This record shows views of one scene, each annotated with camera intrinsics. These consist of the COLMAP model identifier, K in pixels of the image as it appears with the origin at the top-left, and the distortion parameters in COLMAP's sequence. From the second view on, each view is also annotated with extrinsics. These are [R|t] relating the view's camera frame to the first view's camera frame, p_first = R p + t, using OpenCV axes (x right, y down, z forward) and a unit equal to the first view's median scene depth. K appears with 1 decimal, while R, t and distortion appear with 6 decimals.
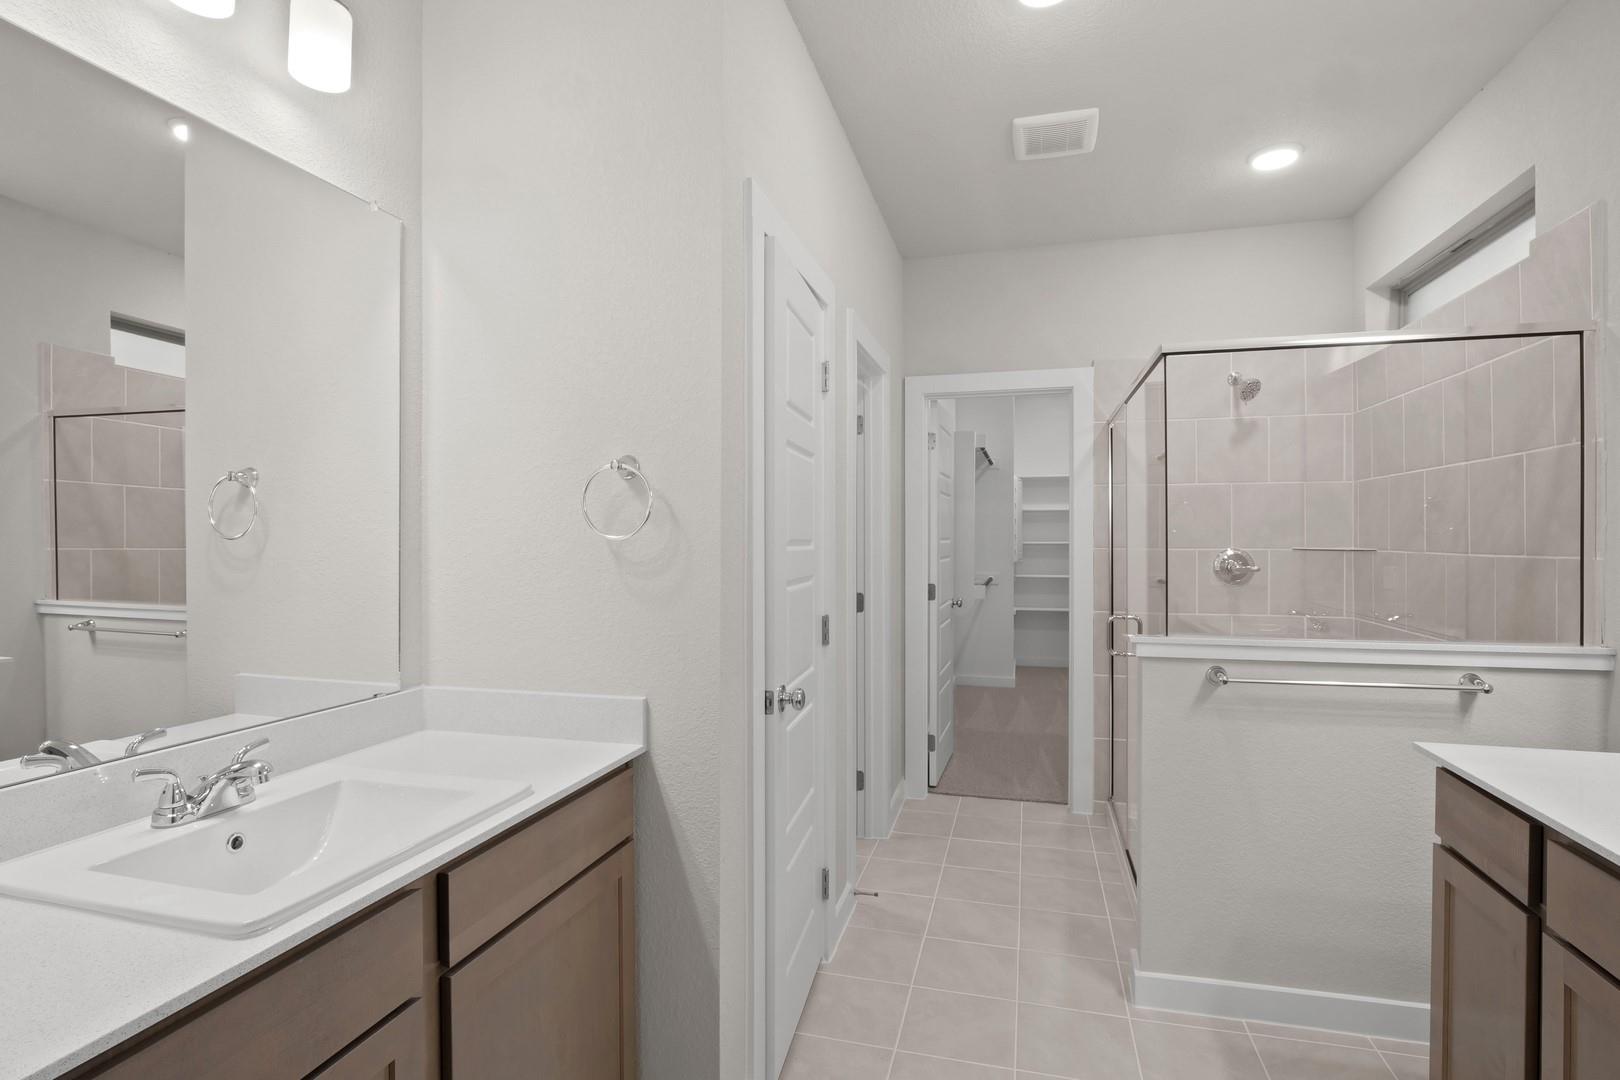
lens RADIAL K [[802.5, 0, 789.2], [0, 802.5, 530.1], [0, 0, 1]] dist [-0.030690, 0.000368]
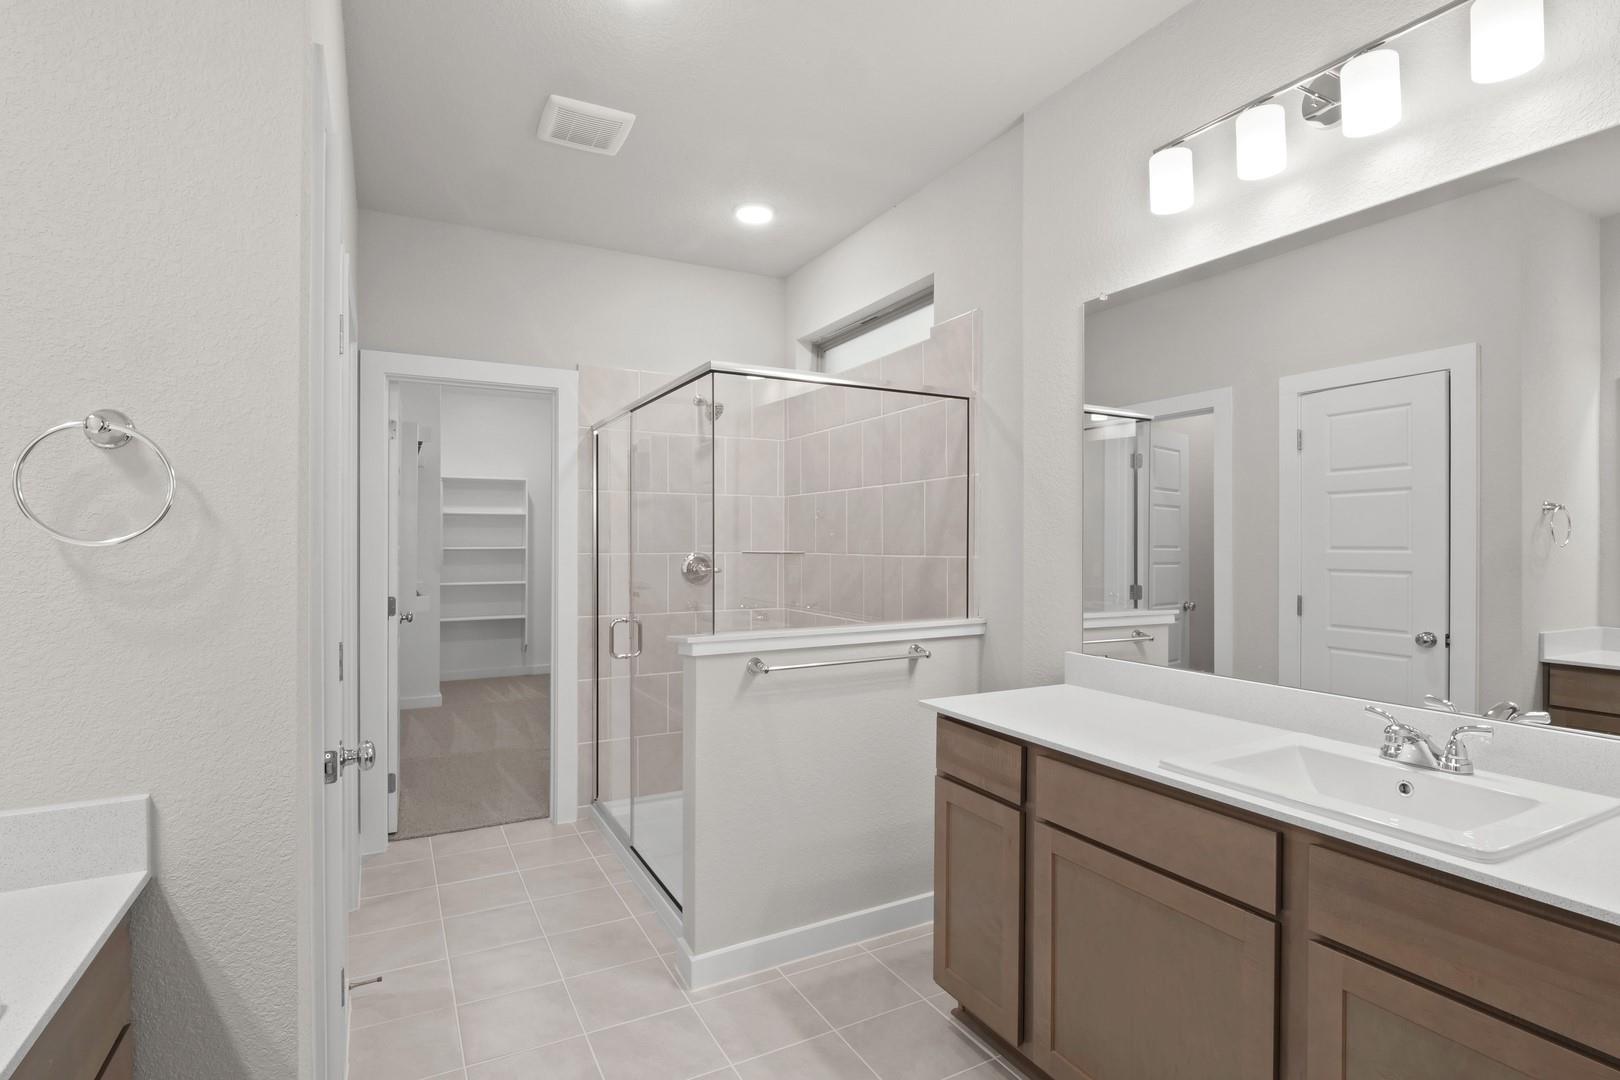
lens RADIAL K [[802.1, 0, 811.7], [0, 802.1, 537.4], [0, 0, 1]] dist [-0.025811, -0.000649]
pose [[0.700704, 0.004292, 0.713439, -0.202538], [-0.006165, 0.999981, 0.000039, 0.001724], [-0.713425, -0.004426, 0.700717, 0.151518]]
